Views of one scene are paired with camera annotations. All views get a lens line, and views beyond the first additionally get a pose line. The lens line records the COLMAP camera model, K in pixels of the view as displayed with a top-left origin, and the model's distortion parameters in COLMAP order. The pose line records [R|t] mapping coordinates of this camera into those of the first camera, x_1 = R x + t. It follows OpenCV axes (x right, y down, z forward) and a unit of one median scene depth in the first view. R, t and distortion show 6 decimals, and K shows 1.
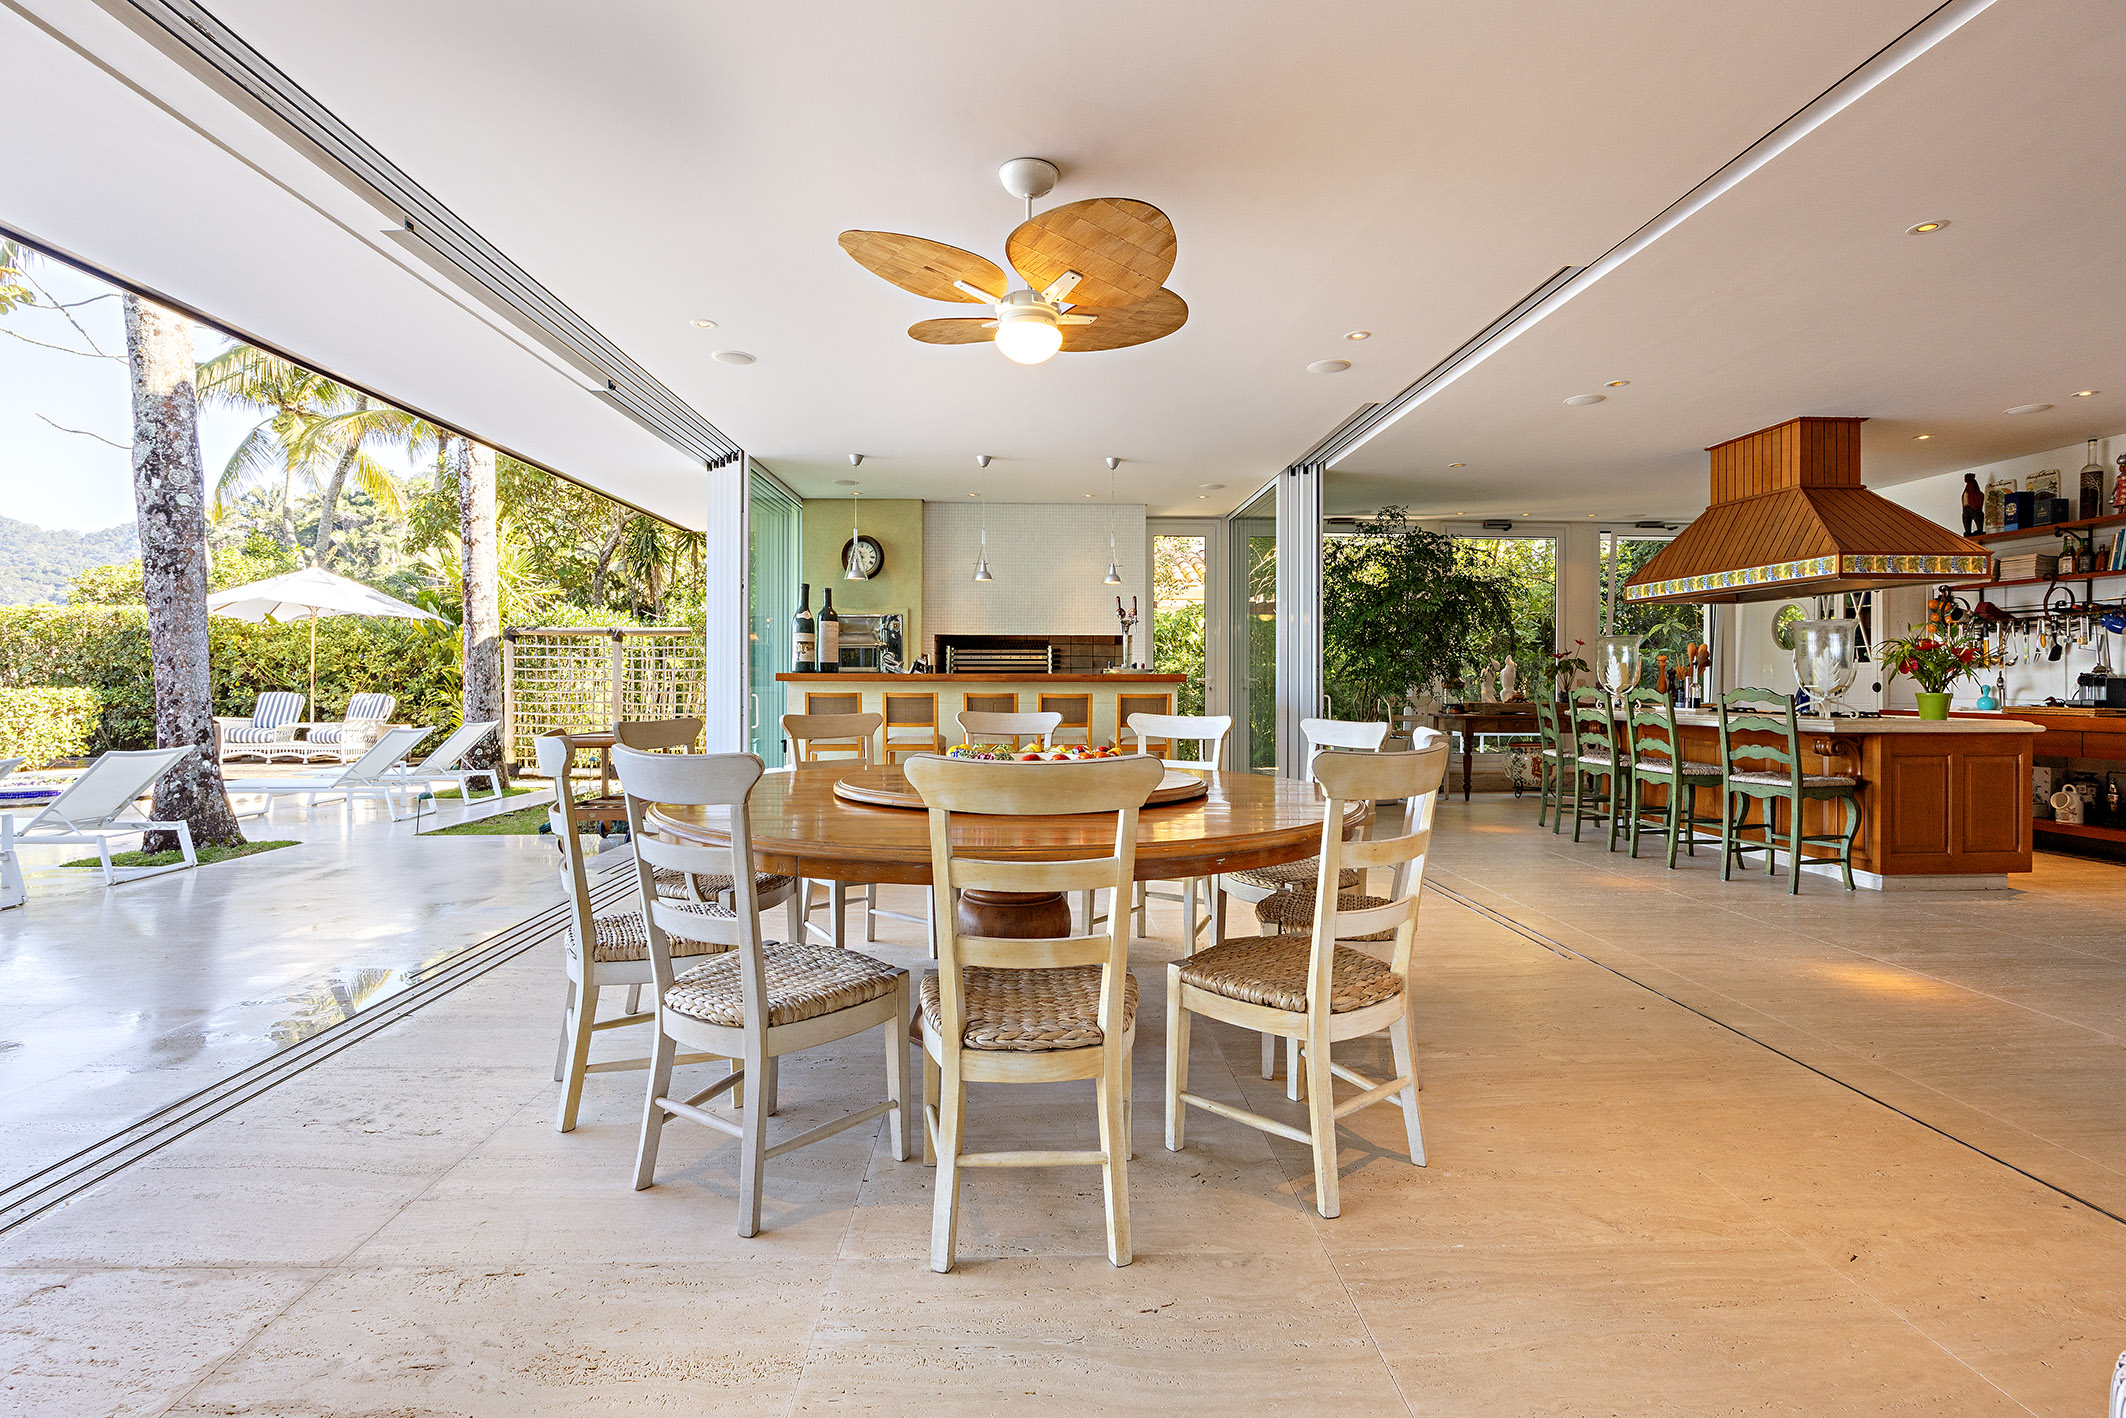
lens RADIAL K [[959.9, 0, 1016.5], [0, 959.9, 681.1], [0, 0, 1]] dist [-0.012919, 0.002362]
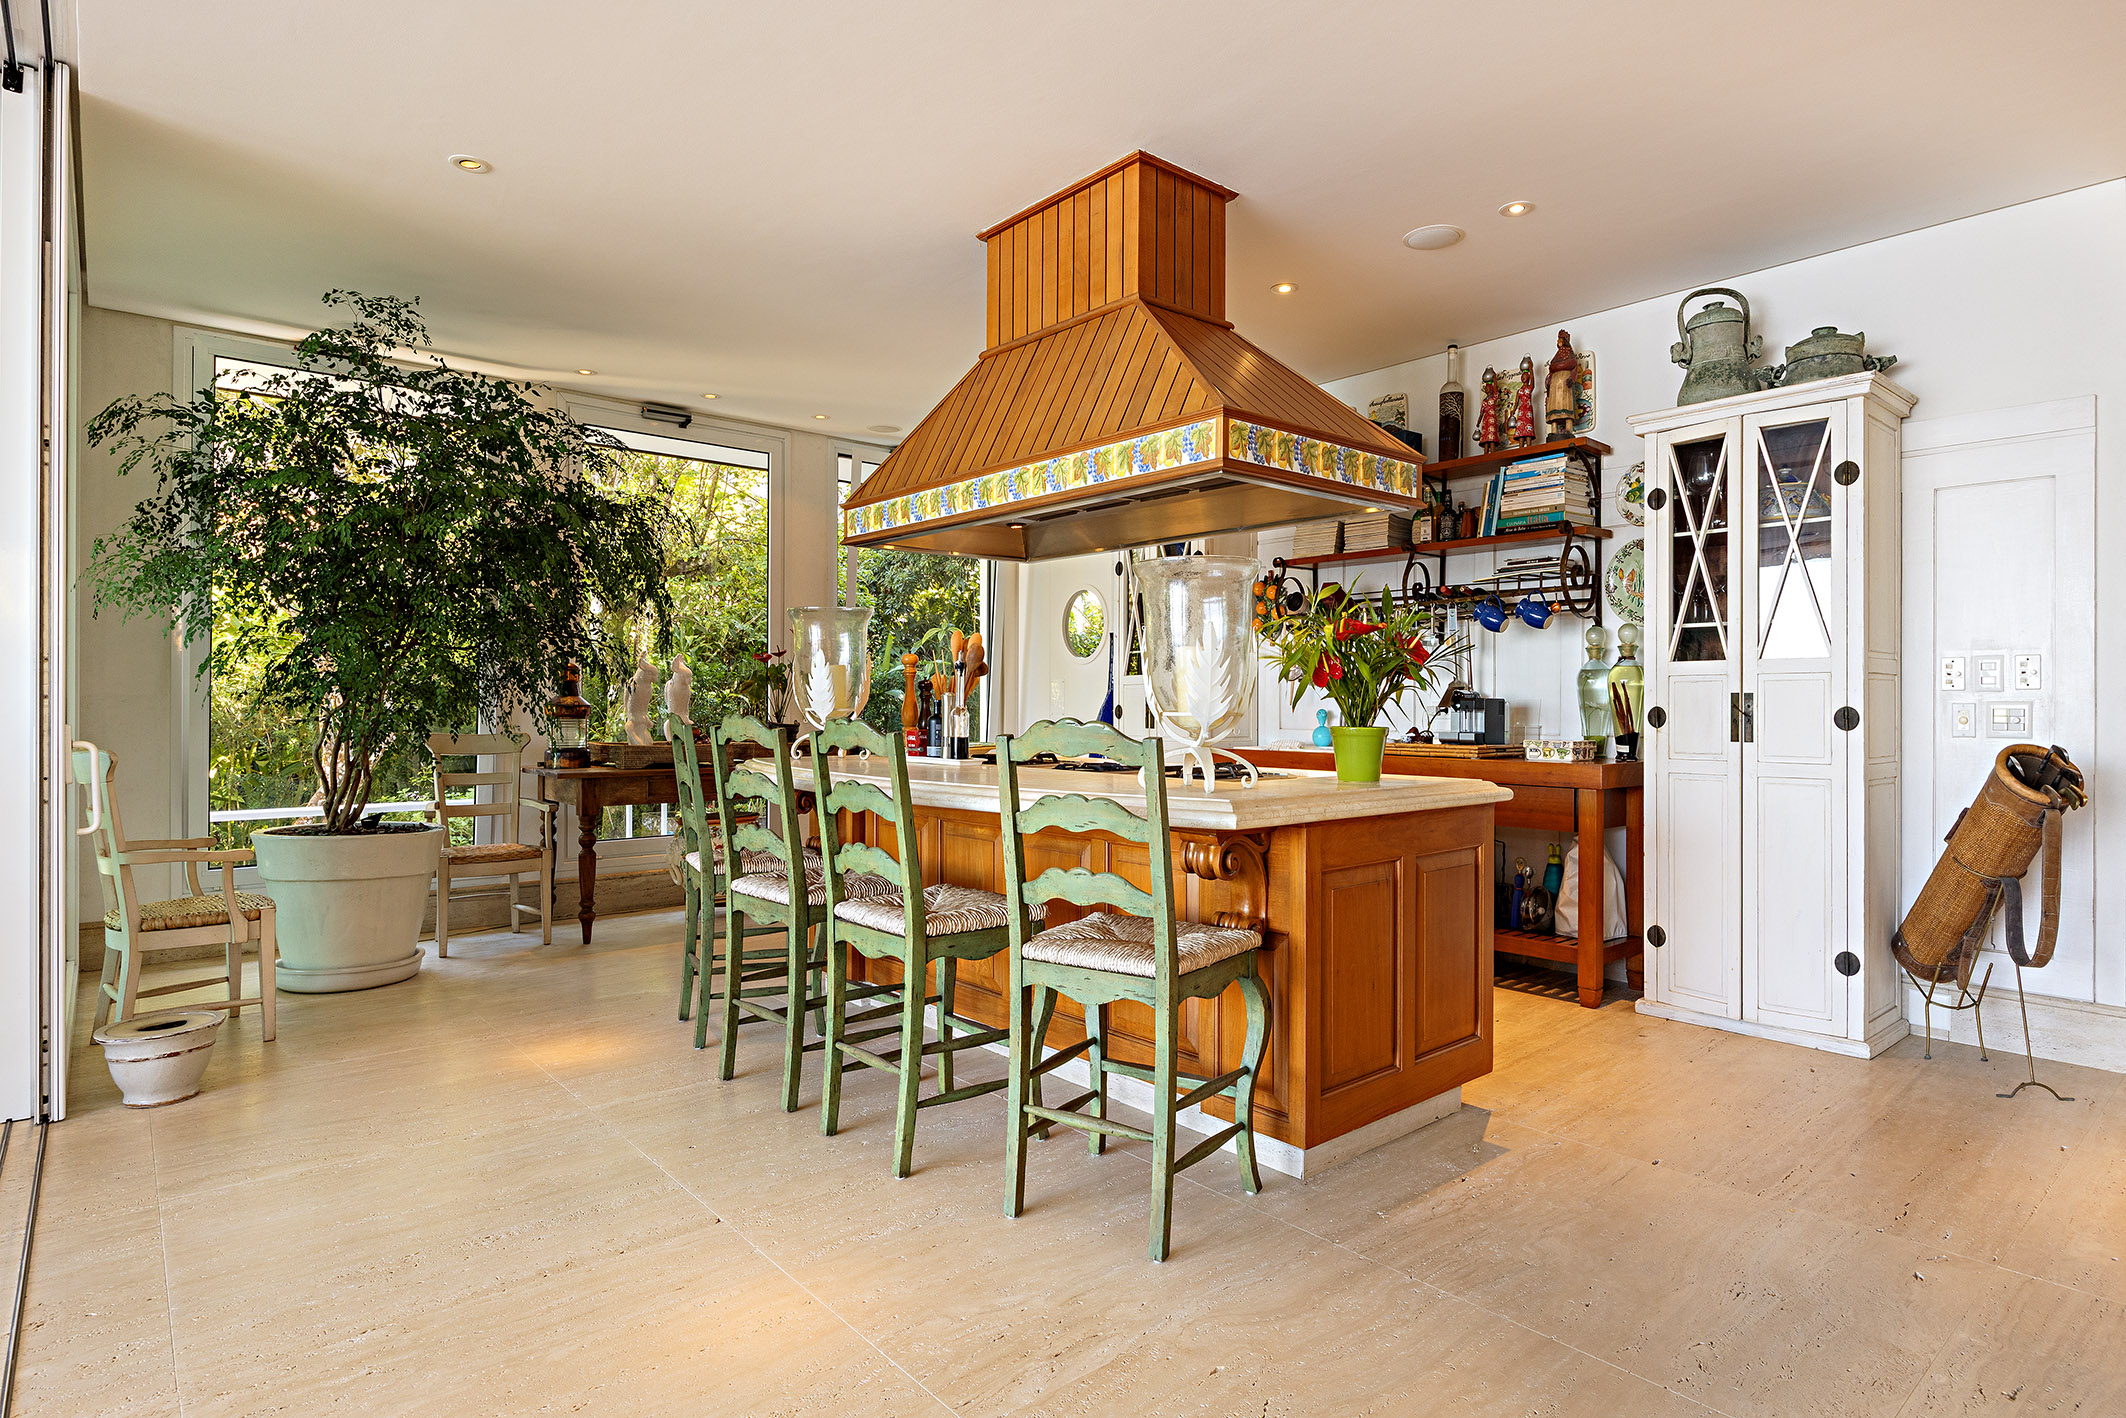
lens RADIAL K [[1146.6, 0, 1068.9], [0, 1146.6, 704.4], [0, 0, 1]] dist [-0.002201, -0.000065]
pose [[0.767327, 0.000303, 0.641256, 0.411714], [-0.000522, 1.000000, 0.000152, 0.000935], [-0.641255, -0.000451, 0.767327, 0.560339]]
